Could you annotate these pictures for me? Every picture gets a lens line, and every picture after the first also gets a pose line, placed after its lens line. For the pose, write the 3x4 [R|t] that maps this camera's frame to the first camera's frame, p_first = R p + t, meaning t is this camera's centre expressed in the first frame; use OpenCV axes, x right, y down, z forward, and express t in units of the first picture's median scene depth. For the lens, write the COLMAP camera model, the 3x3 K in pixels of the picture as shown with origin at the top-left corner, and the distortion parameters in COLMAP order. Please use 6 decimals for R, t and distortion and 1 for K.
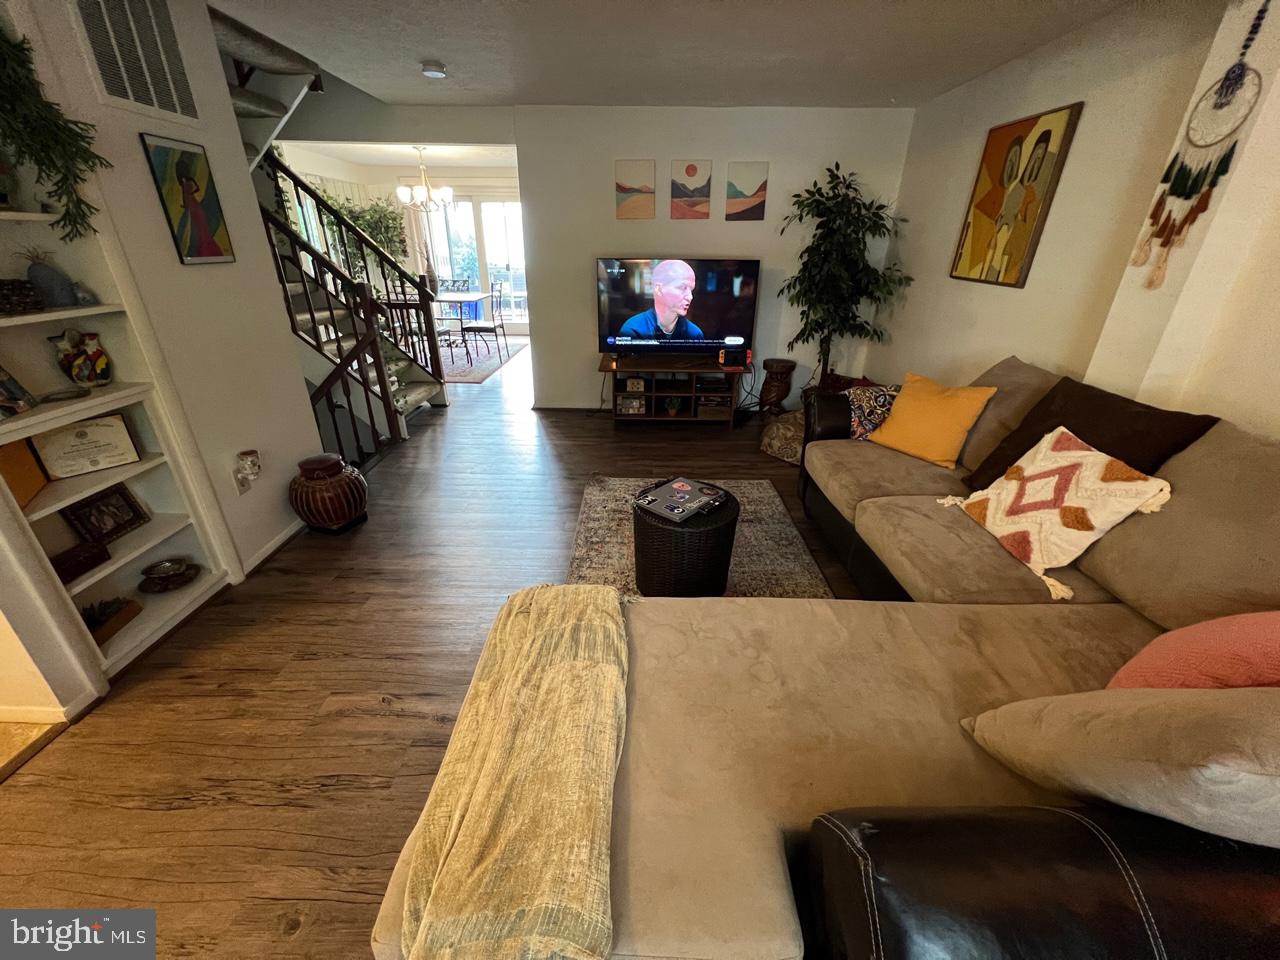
lens RADIAL K [[511.3, 0, 636.6], [0, 511.3, 476.3], [0, 0, 1]] dist [-0.002271, -0.000221]
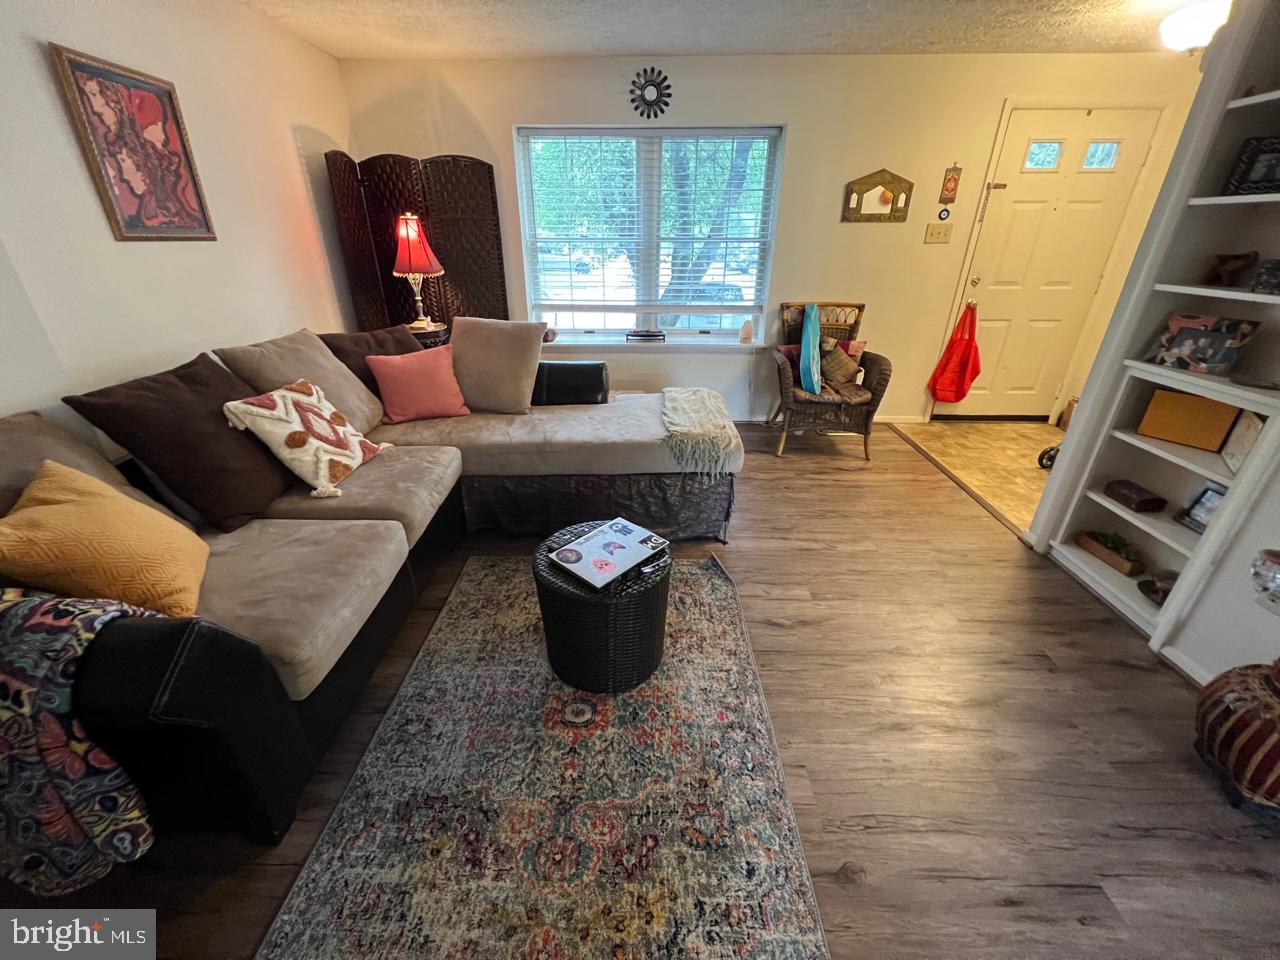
lens RADIAL K [[511.3, 0, 639.3], [0, 511.3, 477.2], [0, 0, 1]] dist [-0.002271, -0.000221]
pose [[-0.999902, -0.013894, 0.001557, 0.034186], [-0.007680, 0.638897, 0.769254, -0.521997], [-0.011682, 0.769167, -0.638941, 1.181652]]
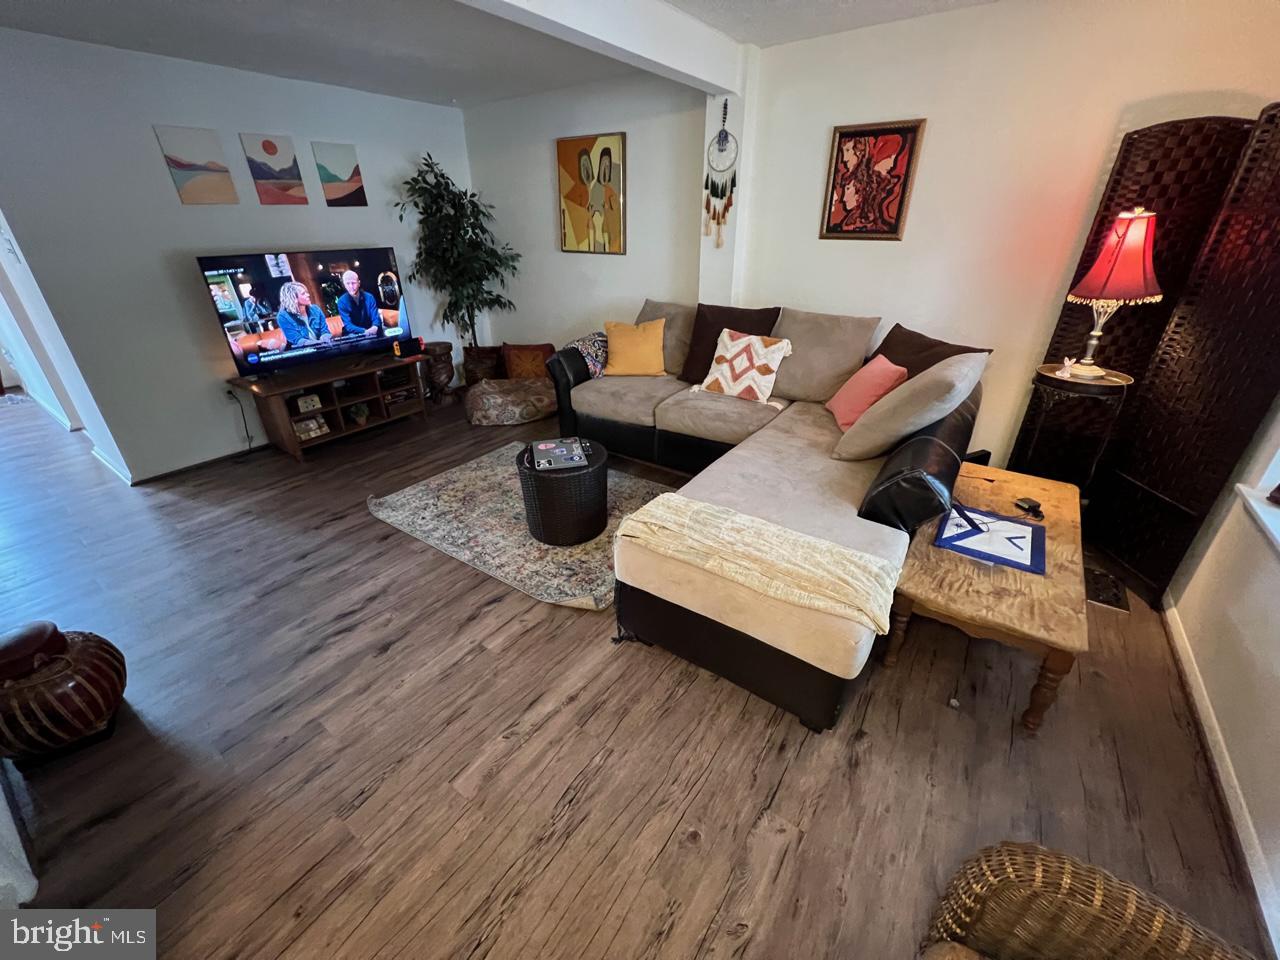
lens RADIAL K [[511.3, 0, 636.7], [0, 511.3, 476.2], [0, 0, 1]] dist [-0.002271, -0.000221]
pose [[0.568861, -0.382672, 0.727983, -0.572579], [0.360080, 0.911696, 0.197869, -0.063673], [-0.739418, 0.149572, 0.656421, 0.094331]]
